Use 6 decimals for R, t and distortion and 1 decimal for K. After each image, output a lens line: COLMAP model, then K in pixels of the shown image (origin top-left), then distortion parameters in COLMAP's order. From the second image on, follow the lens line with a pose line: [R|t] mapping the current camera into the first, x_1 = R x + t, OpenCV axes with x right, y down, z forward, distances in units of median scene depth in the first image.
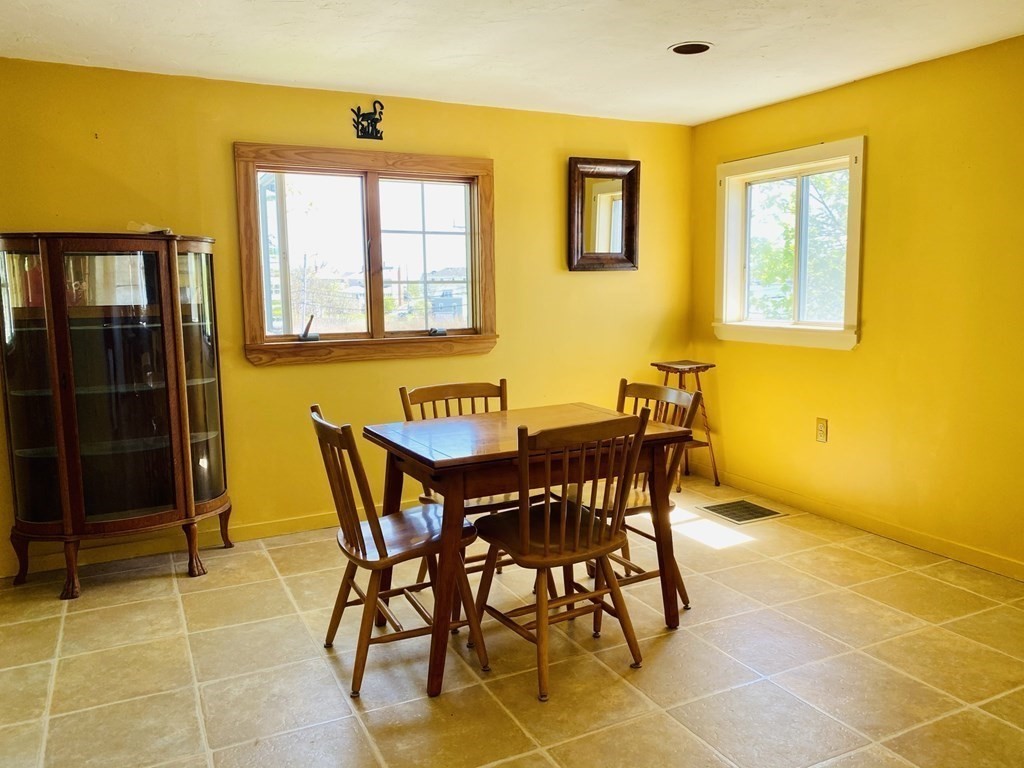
lens RADIAL K [[775.6, 0, 512.0], [0, 775.6, 384.0], [0, 0, 1]] dist [0.060141, -0.142923]
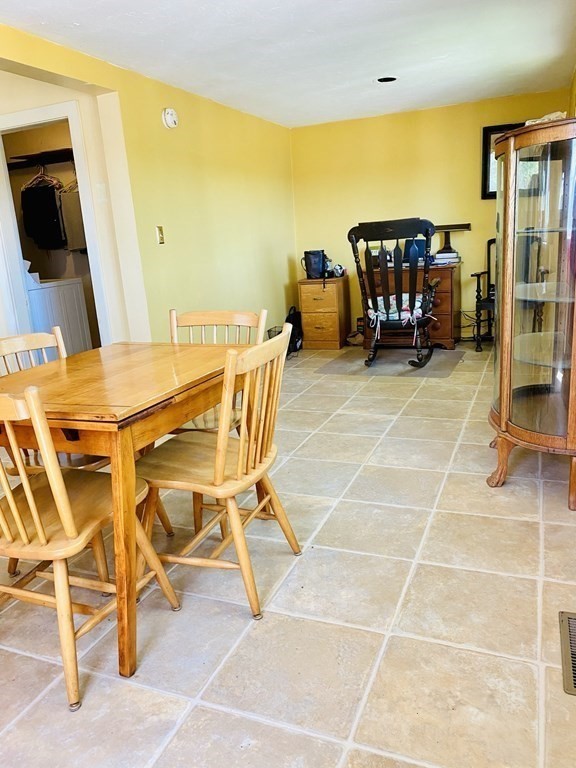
lens RADIAL K [[581.7, 0, 288.0], [0, 581.7, 384.0], [0, 0, 1]] dist [0.060141, -0.142923]
pose [[-0.750936, 0.223912, -0.621256, 0.278643], [-0.005488, 0.938614, 0.344927, -0.160864], [0.660352, 0.262427, -0.703610, 1.486284]]
